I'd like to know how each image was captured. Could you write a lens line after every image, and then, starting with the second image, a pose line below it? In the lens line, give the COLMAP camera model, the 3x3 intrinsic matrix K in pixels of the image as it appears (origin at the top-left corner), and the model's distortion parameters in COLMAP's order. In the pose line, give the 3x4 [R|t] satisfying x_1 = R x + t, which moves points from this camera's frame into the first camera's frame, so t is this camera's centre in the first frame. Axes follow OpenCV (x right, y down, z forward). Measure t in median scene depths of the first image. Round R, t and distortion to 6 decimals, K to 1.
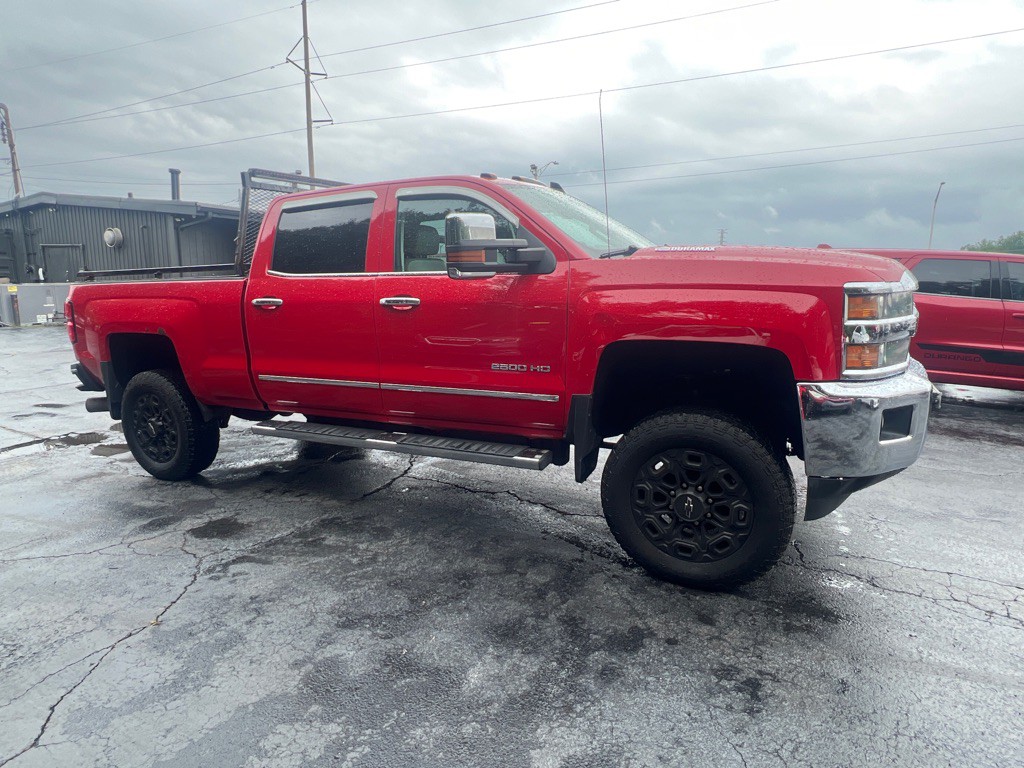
lens RADIAL K [[597.4, 0, 507.5], [0, 597.4, 377.9], [0, 0, 1]] dist [-0.002307, 0.000994]
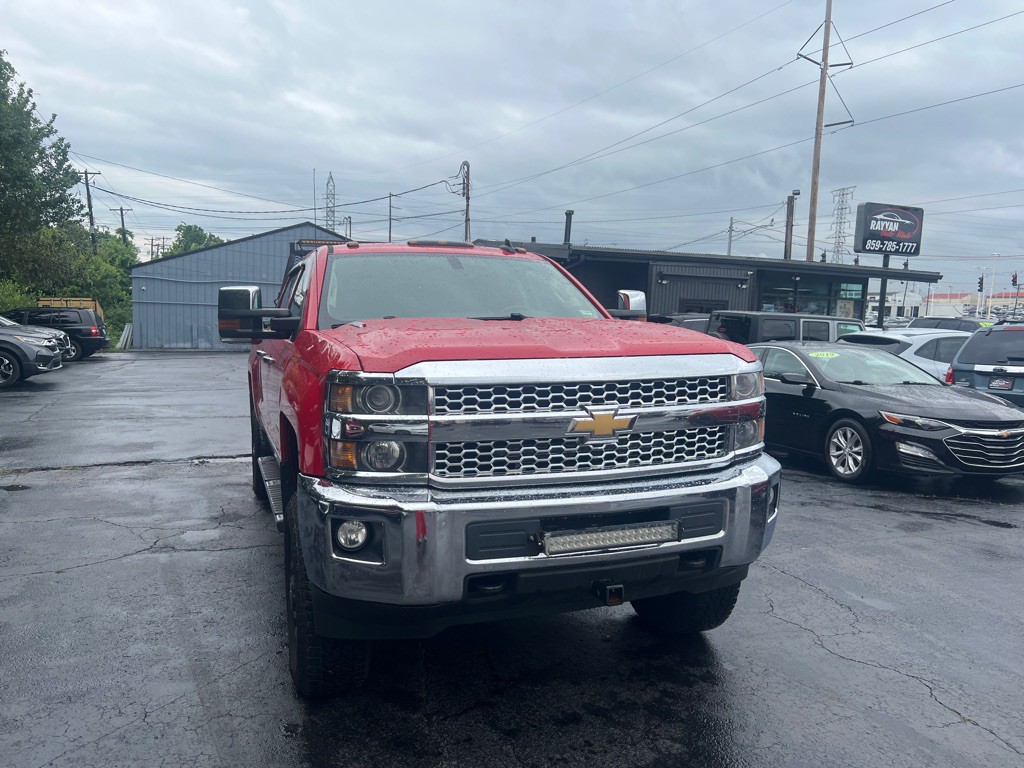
lens RADIAL K [[772.1, 0, 505.5], [0, 772.1, 388.4], [0, 0, 1]] dist [0.041442, -0.047623]
pose [[0.732911, 0.088335, -0.674566, 1.065986], [-0.142479, 0.989476, -0.025229, -0.095892], [0.665238, 0.114602, 0.737784, 0.220314]]
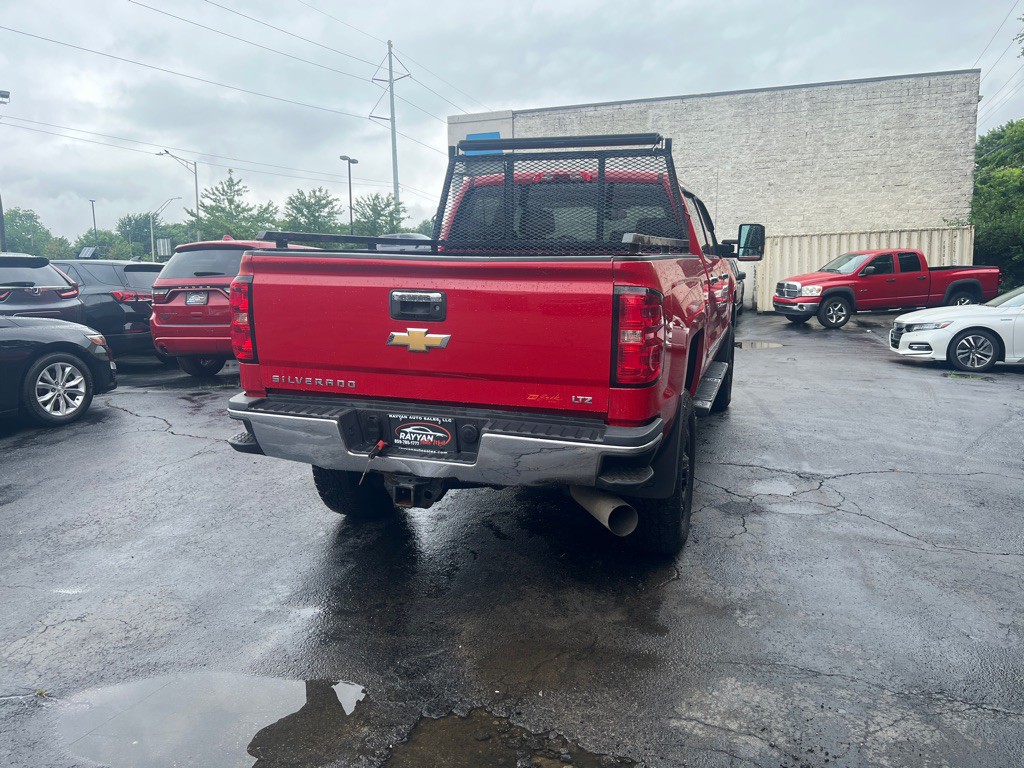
lens RADIAL K [[772.1, 0, 517.3], [0, 772.1, 383.8], [0, 0, 1]] dist [0.041442, -0.047623]
pose [[-0.150265, -0.134310, 0.979480, -1.854696], [0.173070, 0.971857, 0.159816, -0.245551], [-0.973379, 0.193533, -0.122791, 1.667762]]
